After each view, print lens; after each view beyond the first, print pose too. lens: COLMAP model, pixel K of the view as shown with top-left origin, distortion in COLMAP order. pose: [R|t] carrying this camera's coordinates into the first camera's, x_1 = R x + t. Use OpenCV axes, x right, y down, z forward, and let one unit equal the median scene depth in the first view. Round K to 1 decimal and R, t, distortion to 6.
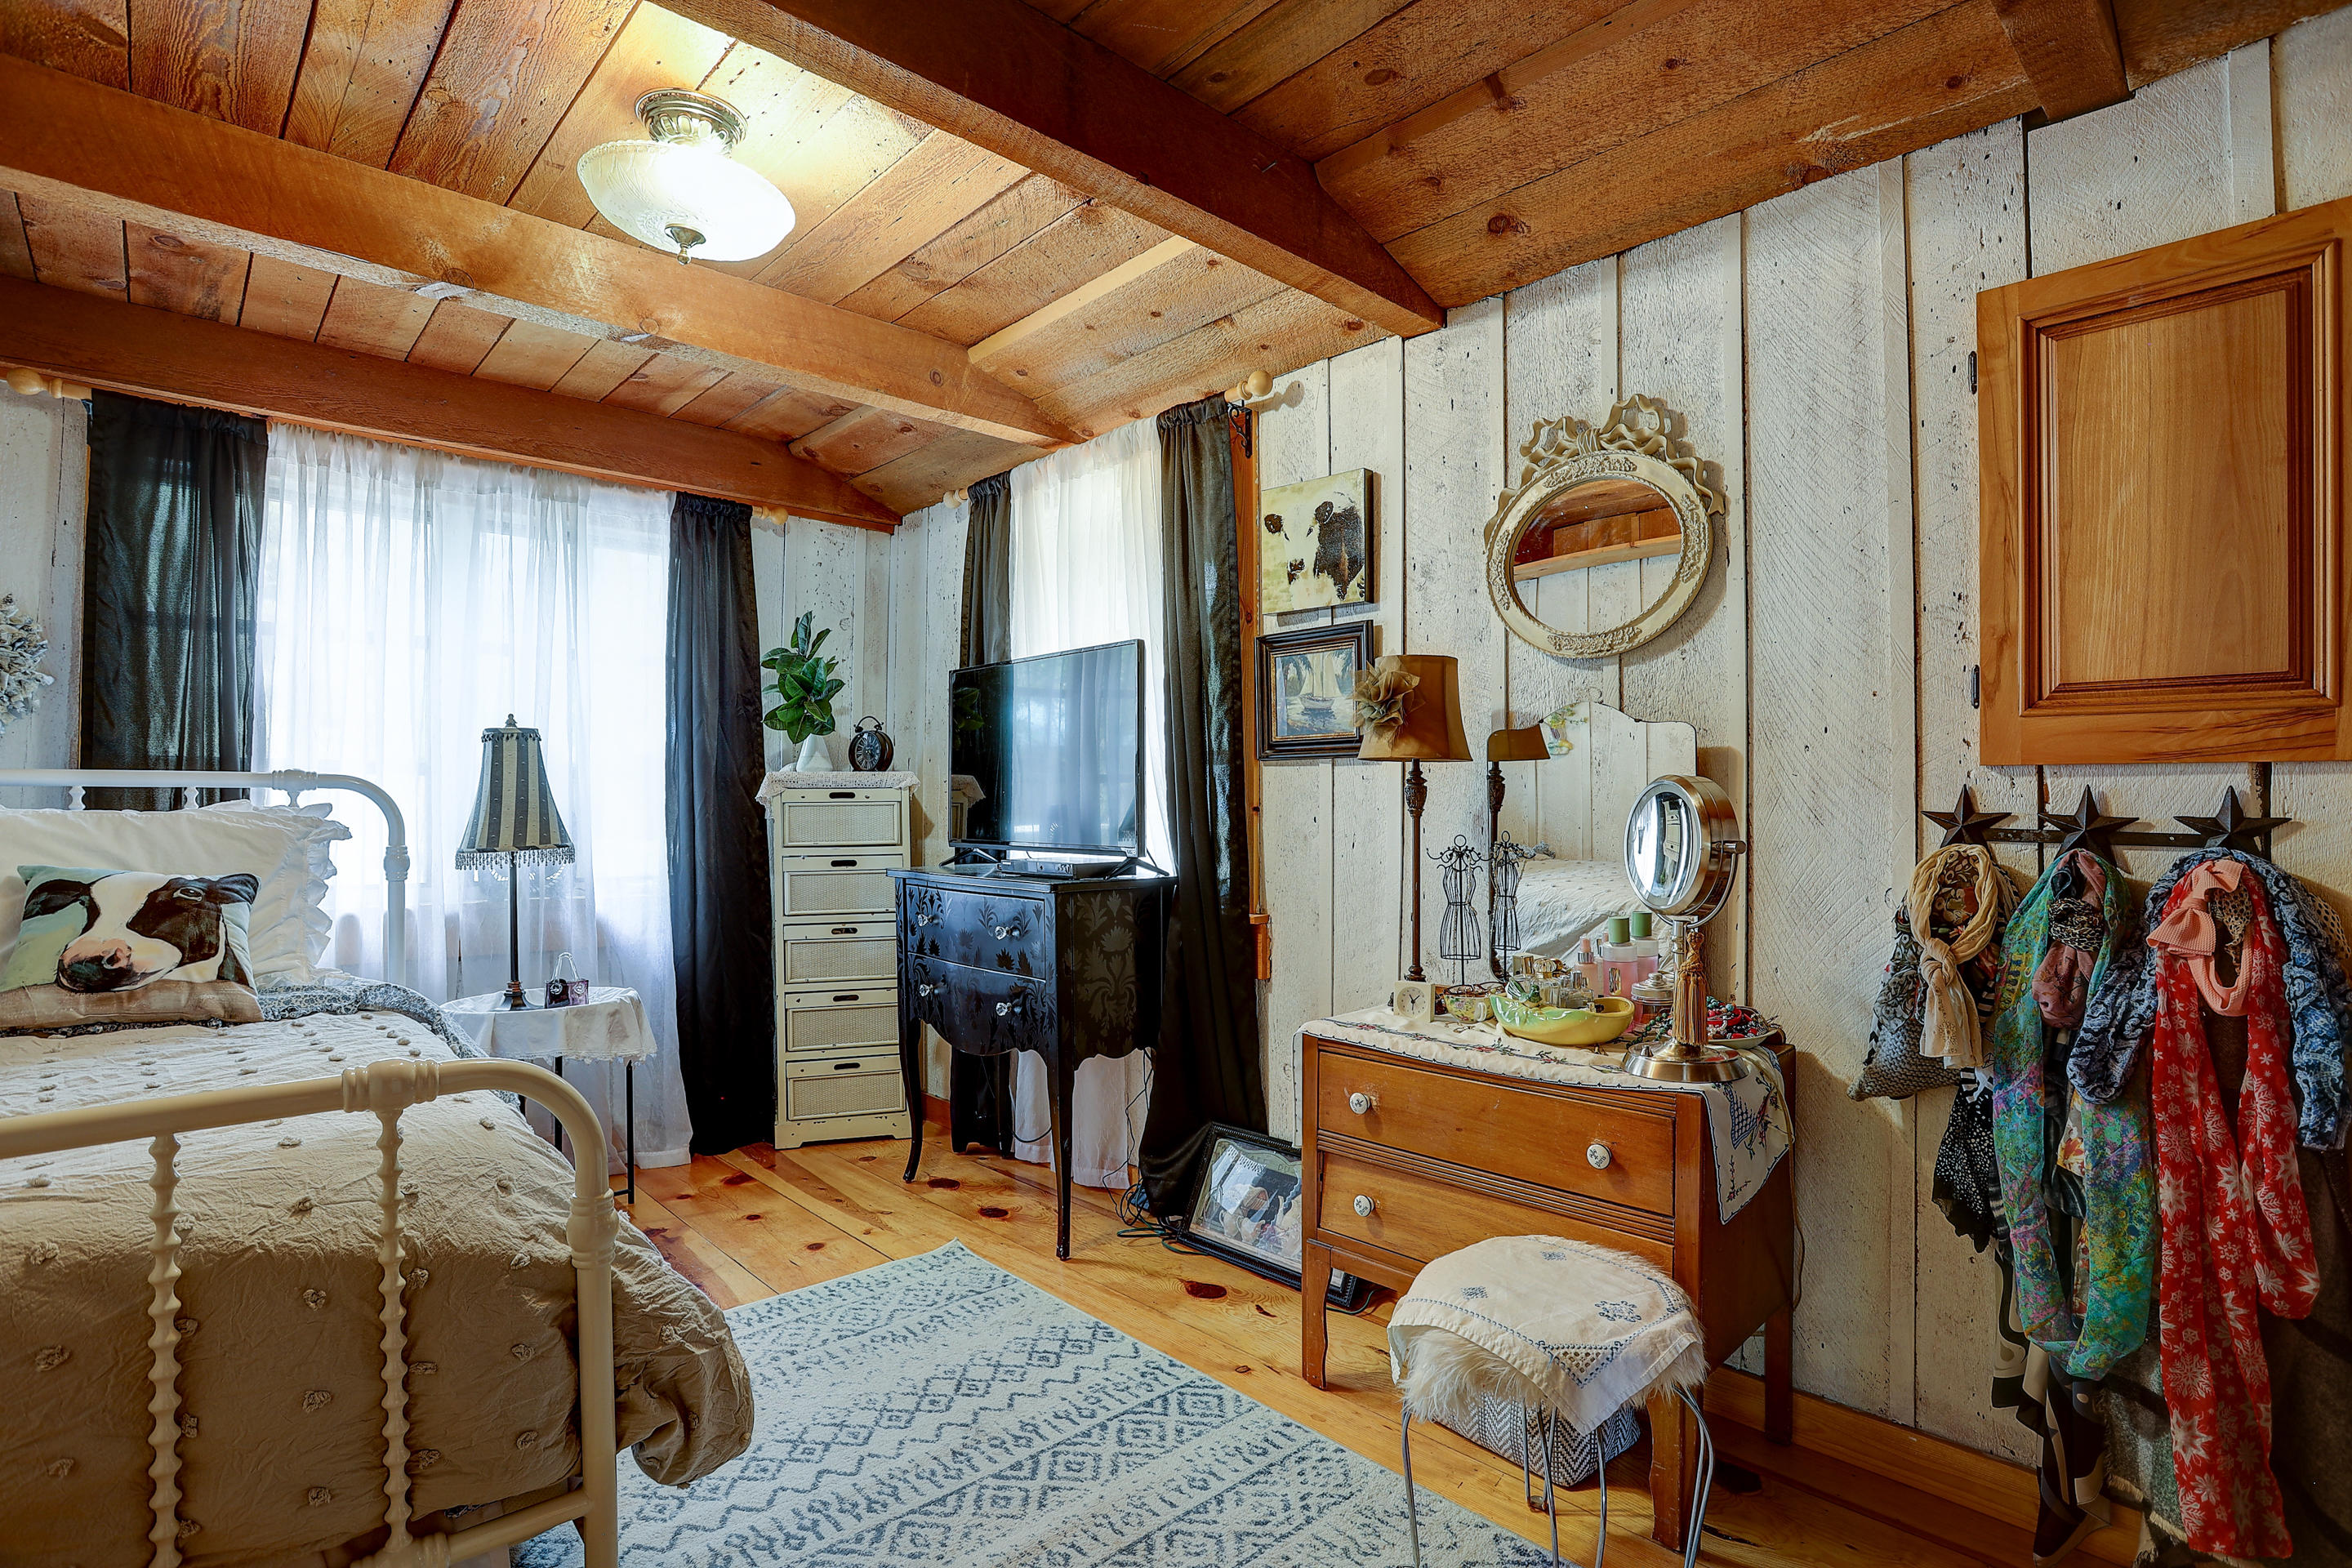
lens RADIAL K [[1149.4, 0, 1180.6], [0, 1149.4, 793.1], [0, 0, 1]] dist [-0.079320, 0.034242]
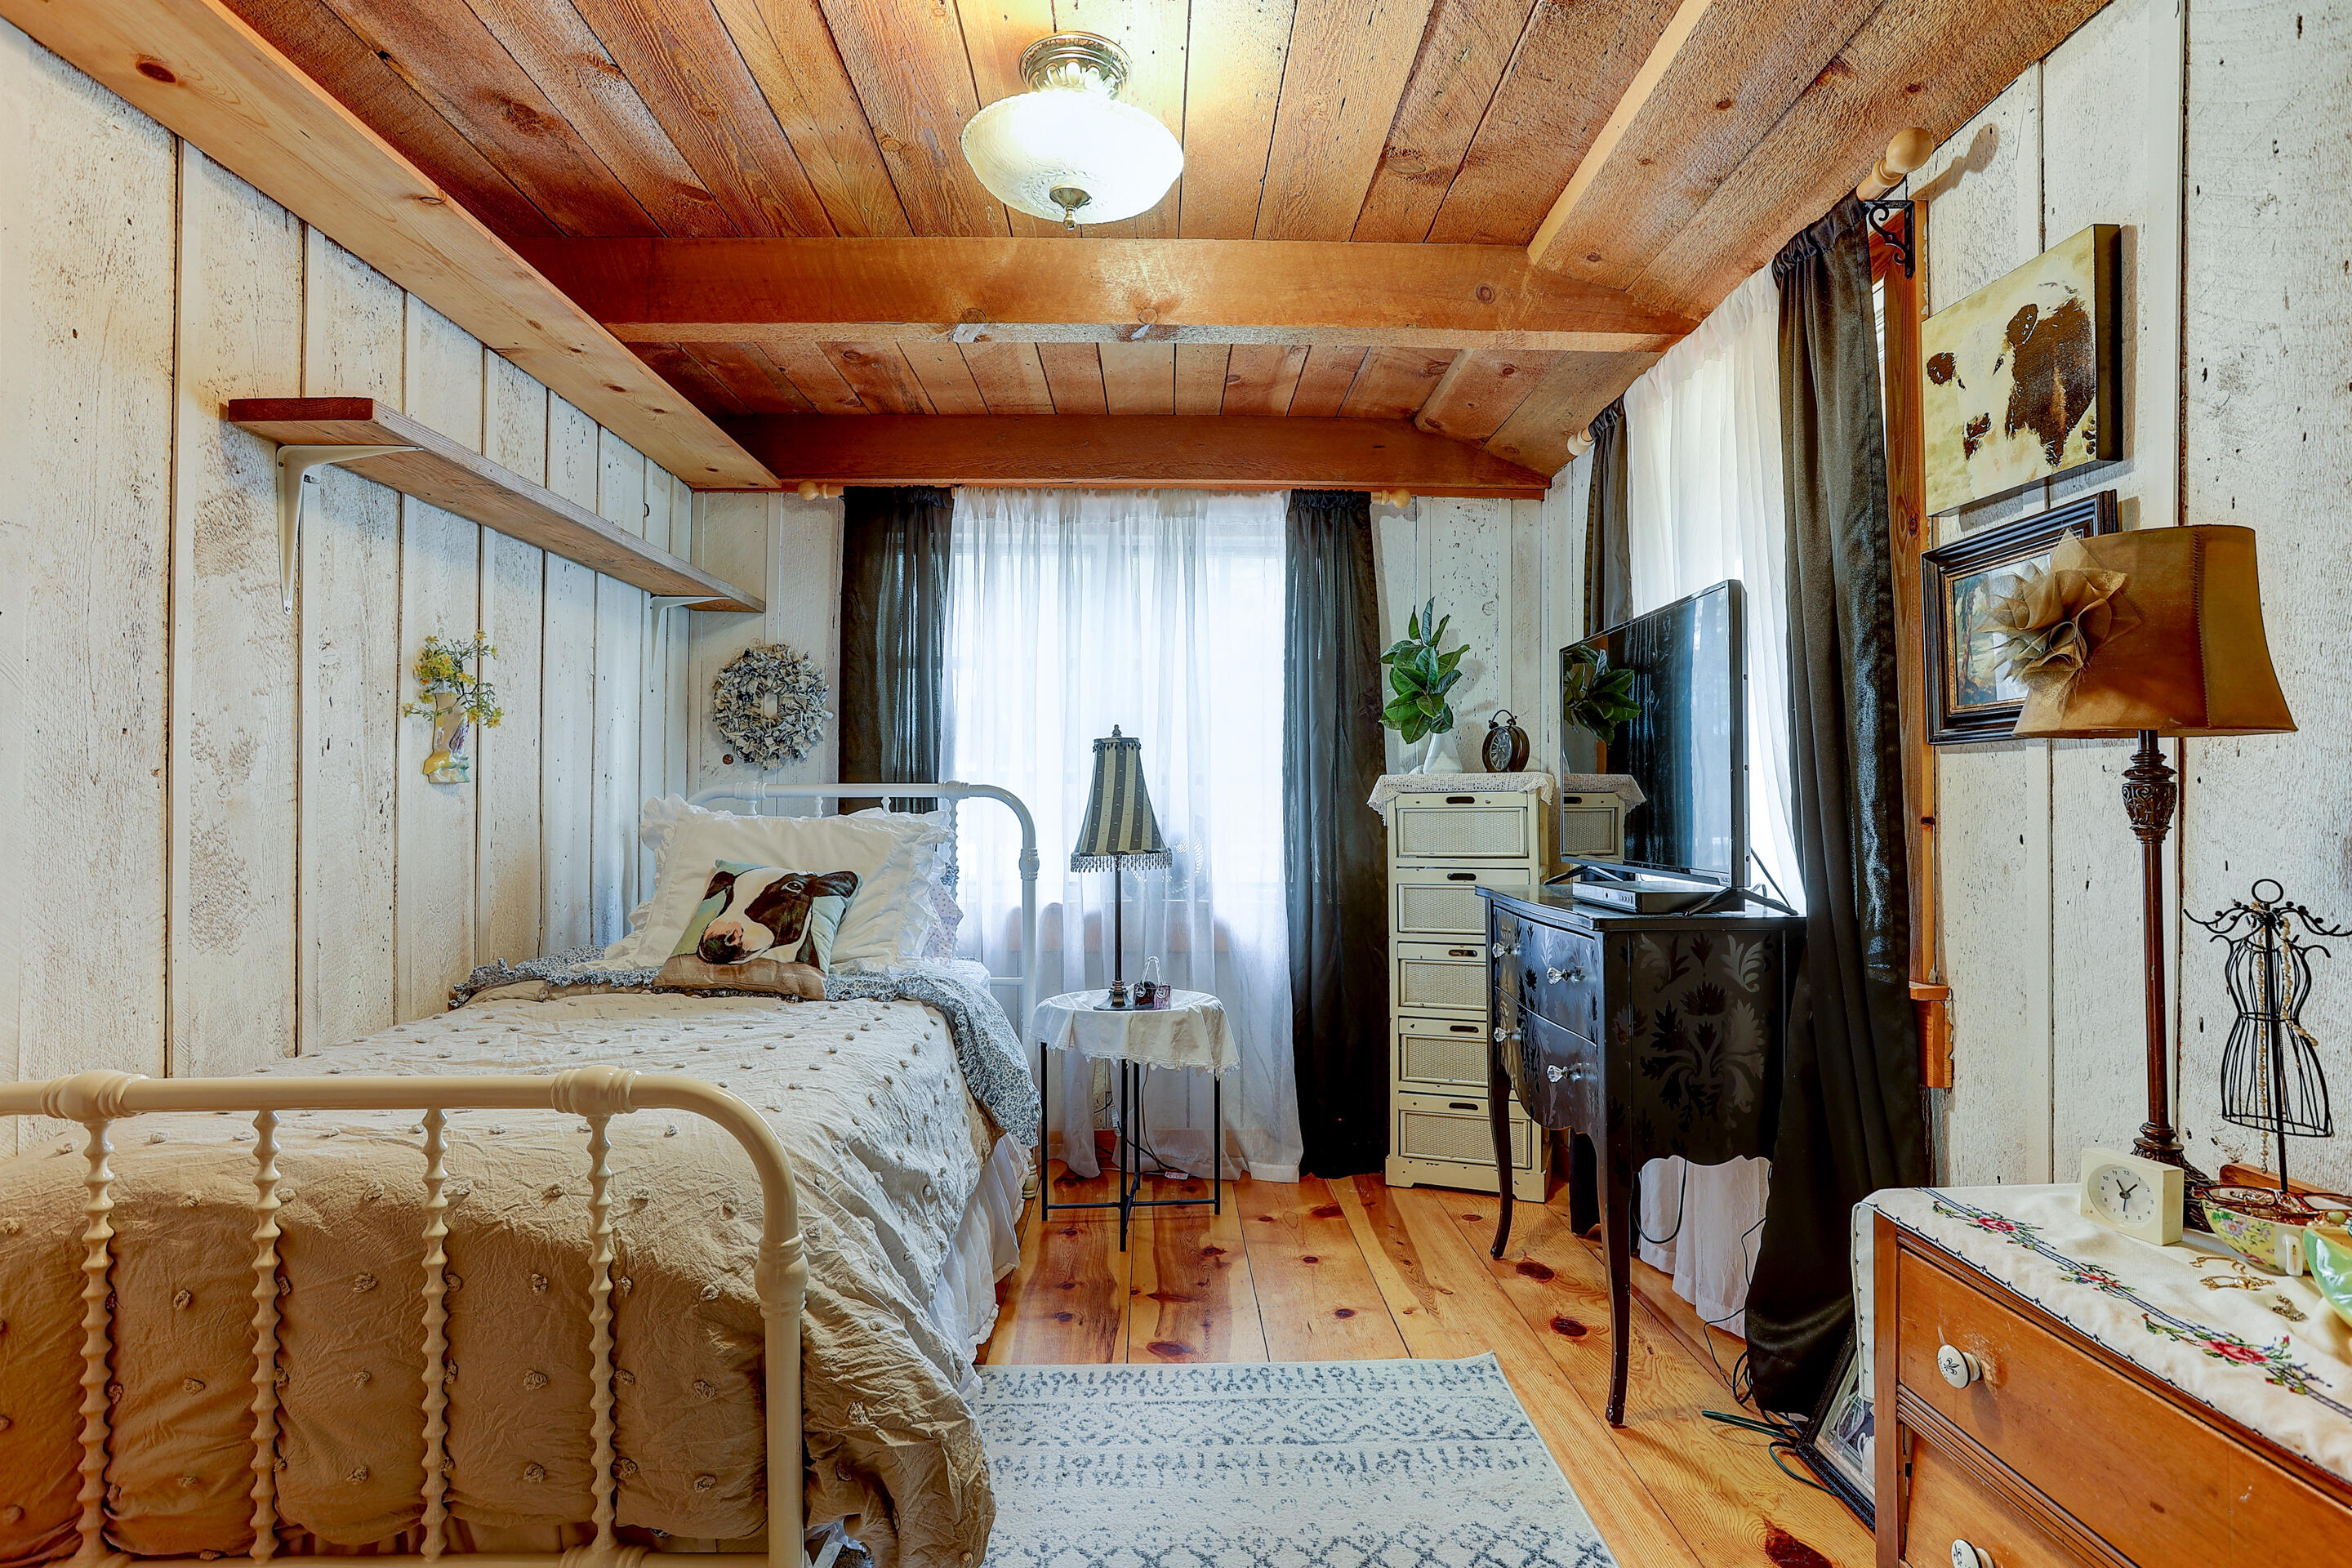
lens RADIAL K [[1141.4, 0, 1185.7], [0, 1141.4, 791.9], [0, 0, 1]] dist [-0.052881, 0.032667]
pose [[0.751327, -0.008823, -0.659871, 0.168359], [0.007218, 0.999961, -0.005152, -0.001898], [0.659890, -0.000892, 0.751361, 0.254430]]
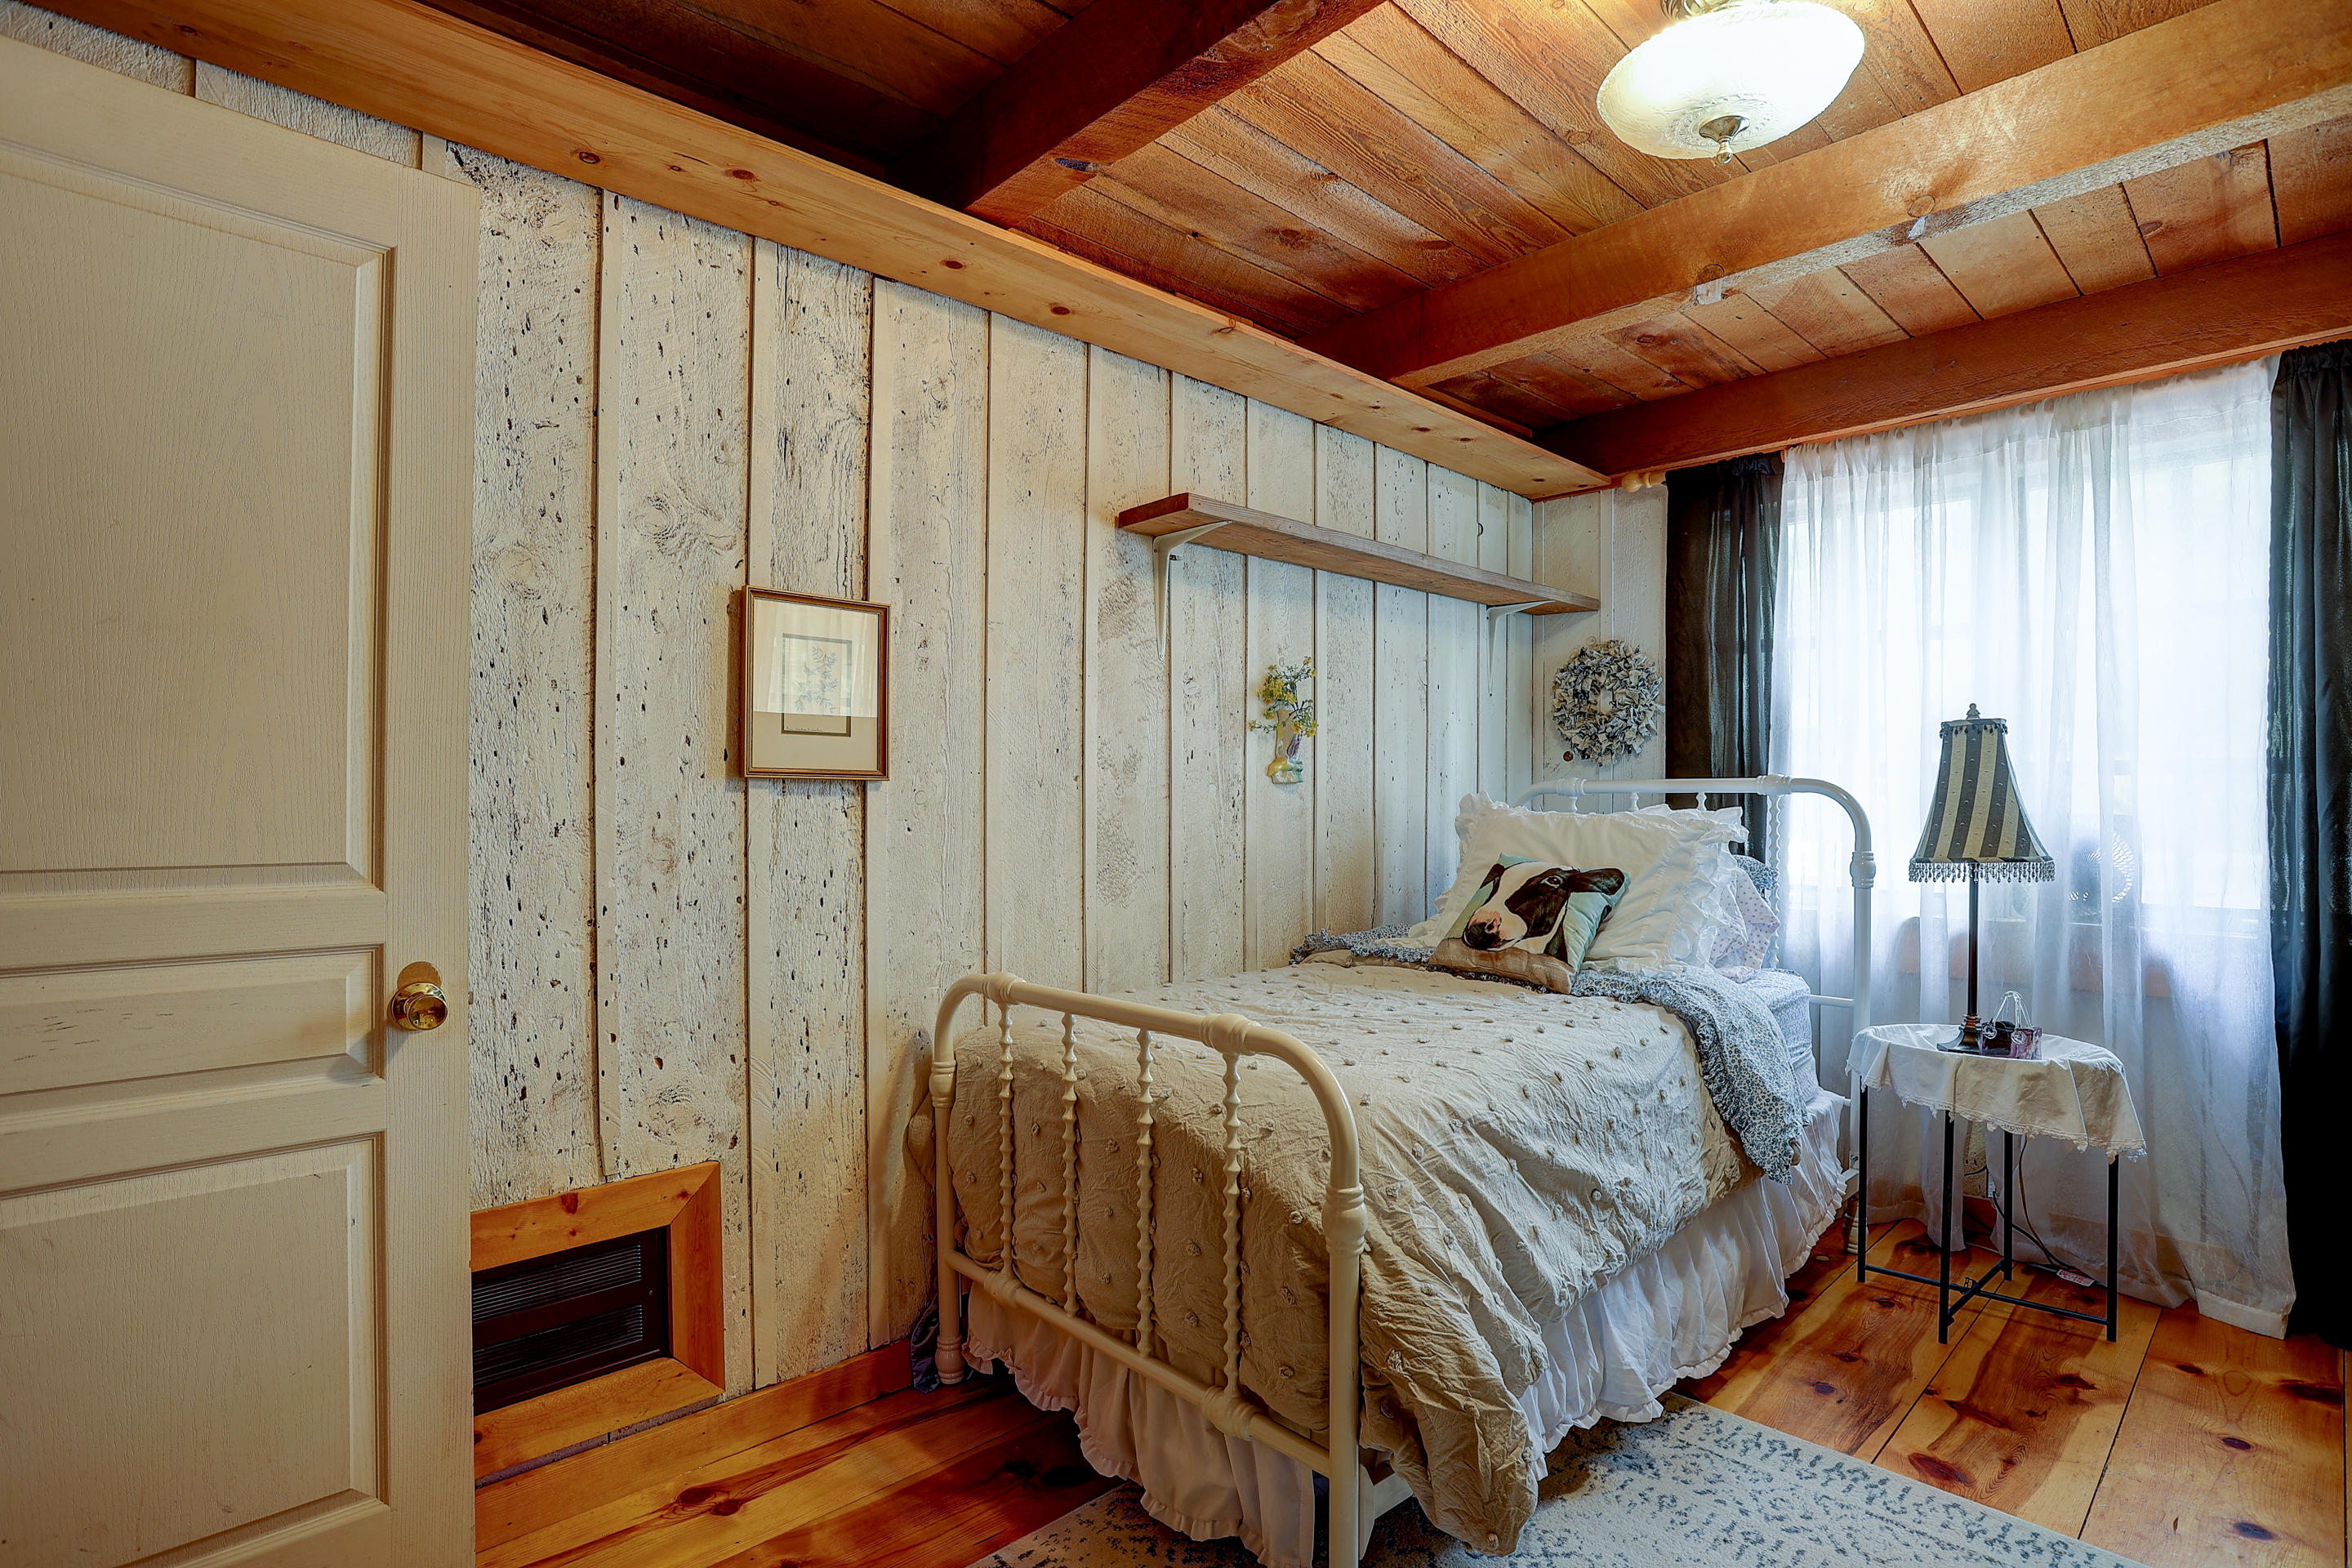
lens RADIAL K [[1159.0, 0, 1187.0], [0, 1159.0, 795.2], [0, 0, 1]] dist [-0.083978, 0.035999]
pose [[0.018381, -0.004448, -0.999821, 0.265962], [0.007797, 0.999960, -0.004305, -0.001600], [0.999801, -0.007717, 0.018415, 0.408791]]
